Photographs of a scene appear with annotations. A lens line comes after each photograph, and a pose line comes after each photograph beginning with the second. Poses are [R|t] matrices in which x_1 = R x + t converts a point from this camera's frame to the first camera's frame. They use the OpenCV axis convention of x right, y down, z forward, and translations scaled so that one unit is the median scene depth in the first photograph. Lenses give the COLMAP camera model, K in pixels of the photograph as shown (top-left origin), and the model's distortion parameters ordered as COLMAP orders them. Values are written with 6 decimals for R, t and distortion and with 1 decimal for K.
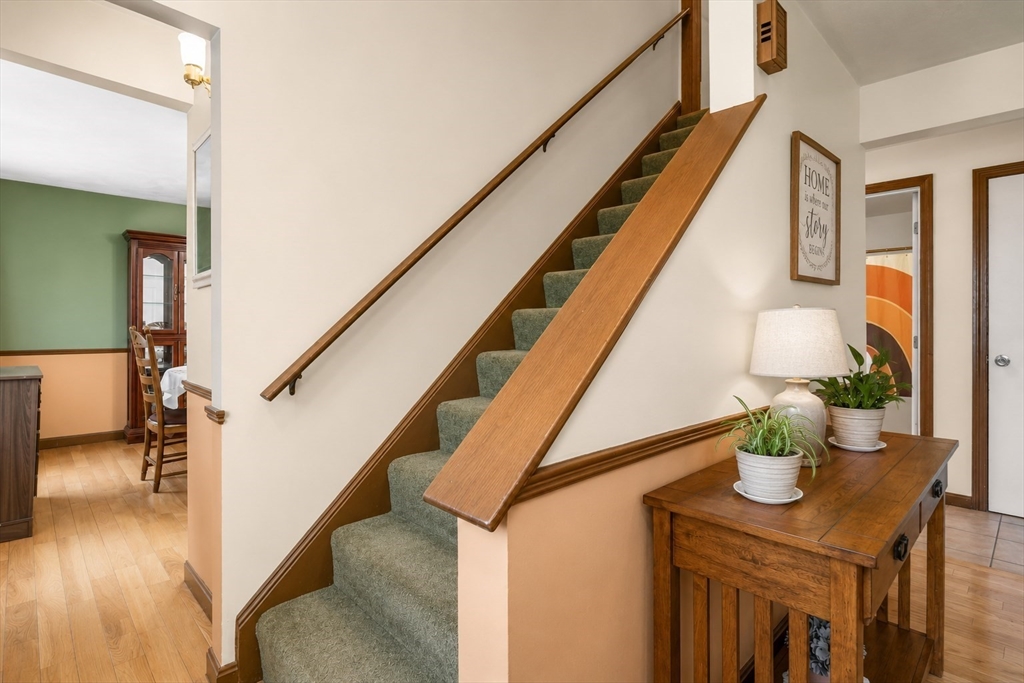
lens RADIAL K [[504.6, 0, 508.1], [0, 504.6, 325.2], [0, 0, 1]] dist [-0.001483, 0.000198]
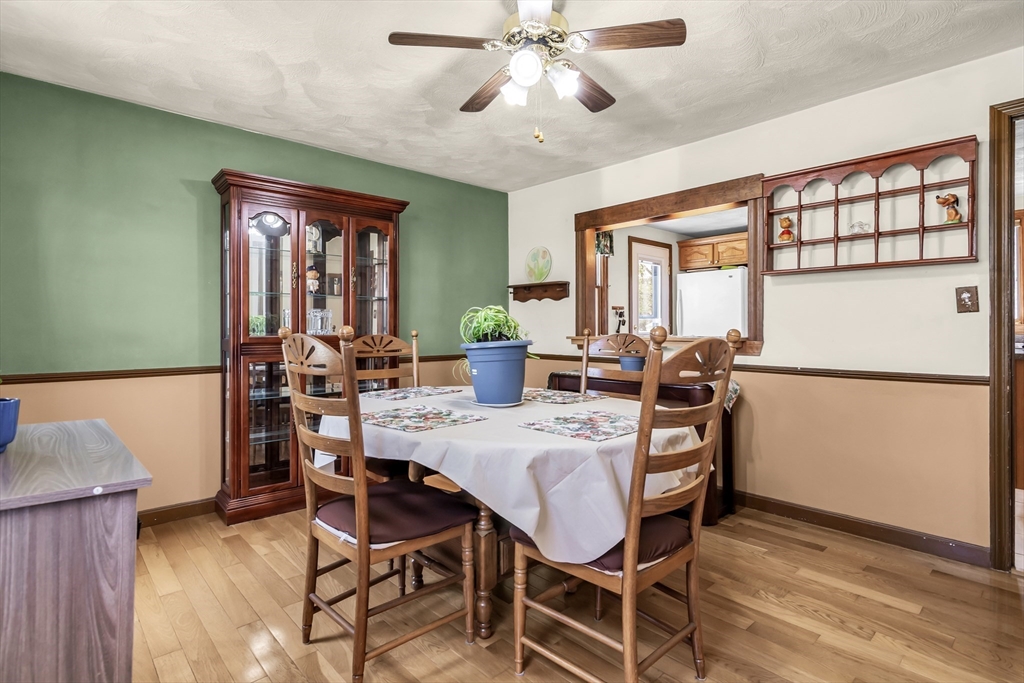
lens RADIAL K [[504.6, 0, 508.1], [0, 504.6, 325.2], [0, 0, 1]] dist [-0.001483, 0.000198]
pose [[0.999781, -0.003383, -0.020633, -0.511954], [0.003201, 0.999956, -0.008843, 0.002366], [0.020662, 0.008775, 0.999748, 0.507002]]
